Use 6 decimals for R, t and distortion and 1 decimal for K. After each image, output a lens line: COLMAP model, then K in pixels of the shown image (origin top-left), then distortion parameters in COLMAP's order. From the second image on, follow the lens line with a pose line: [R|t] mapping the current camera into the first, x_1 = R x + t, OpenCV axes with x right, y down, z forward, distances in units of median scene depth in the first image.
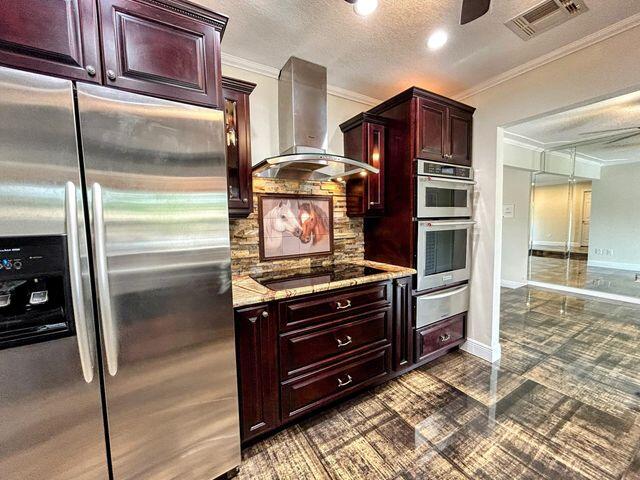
lens RADIAL K [[256.7, 0, 320.0], [0, 256.7, 240.0], [0, 0, 1]] dist [0.000000, -0.000211]
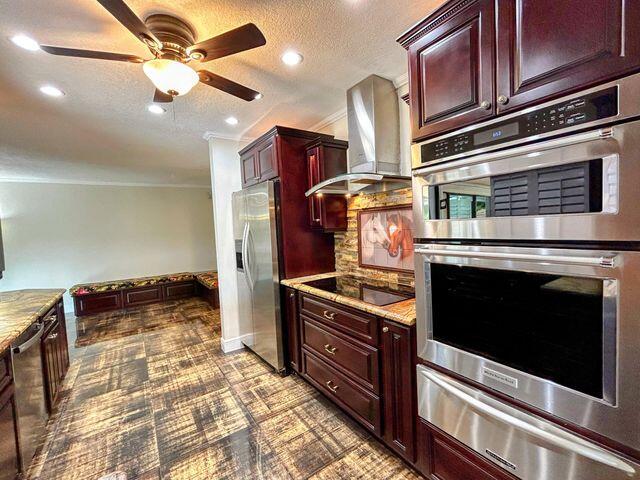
lens RADIAL K [[282.6, 0, 320.0], [0, 282.6, 240.0], [0, 0, 1]] dist [0.001409, 0.001048]
pose [[0.062348, 0.069302, -0.995645, 0.981904], [-0.035797, 0.997100, 0.067162, -0.112585], [0.997412, 0.031453, 0.064648, 0.682048]]
